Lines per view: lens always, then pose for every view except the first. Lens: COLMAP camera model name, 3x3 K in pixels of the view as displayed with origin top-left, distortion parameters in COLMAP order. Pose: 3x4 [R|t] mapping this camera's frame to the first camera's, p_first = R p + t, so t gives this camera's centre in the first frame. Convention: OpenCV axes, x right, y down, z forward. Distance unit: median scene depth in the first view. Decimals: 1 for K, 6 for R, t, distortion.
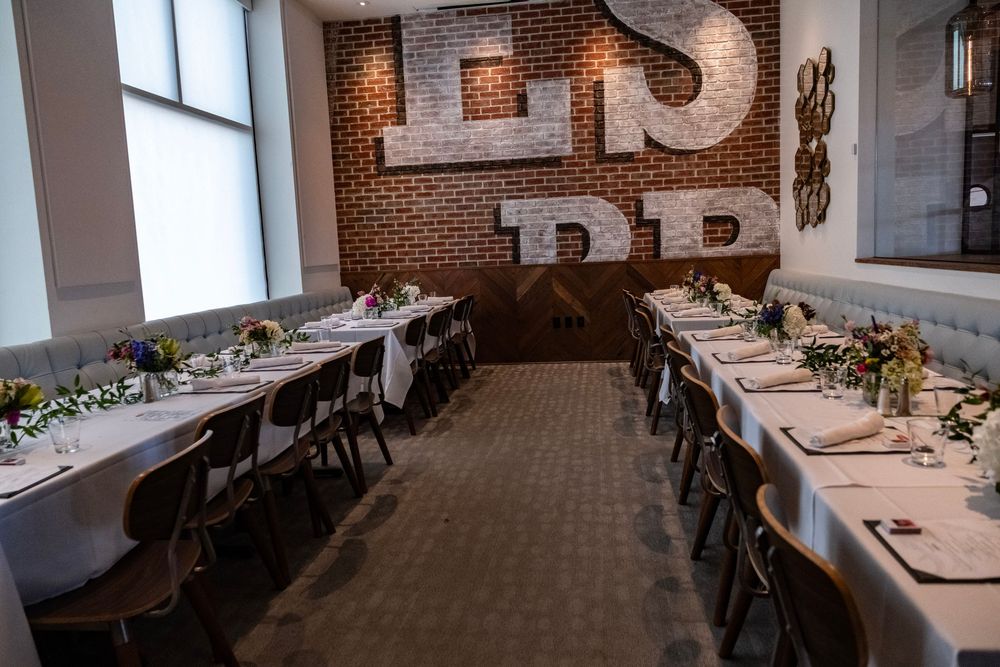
lens RADIAL K [[669.7, 0, 500.8], [0, 669.7, 330.4], [0, 0, 1]] dist [-0.003421, -0.010946]
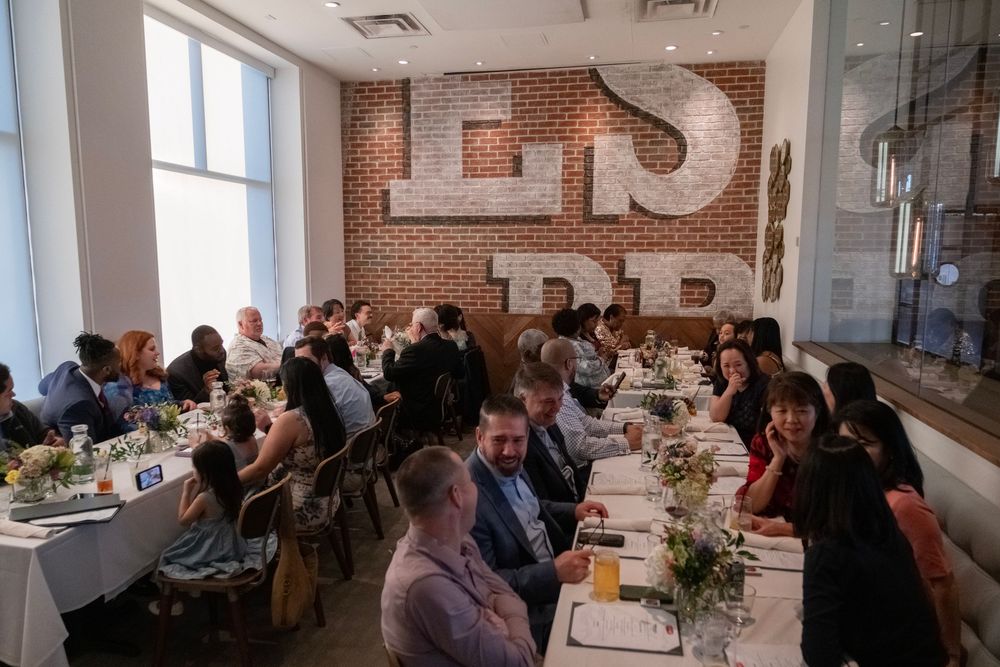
lens RADIAL K [[717.0, 0, 500.8], [0, 717.0, 337.0], [0, 0, 1]] dist [0.003654, 0.010080]
pose [[0.995564, 0.056271, -0.075399, 0.108083], [-0.055117, 0.998330, 0.017309, -0.080983], [0.076247, -0.013076, 0.997003, -0.155392]]
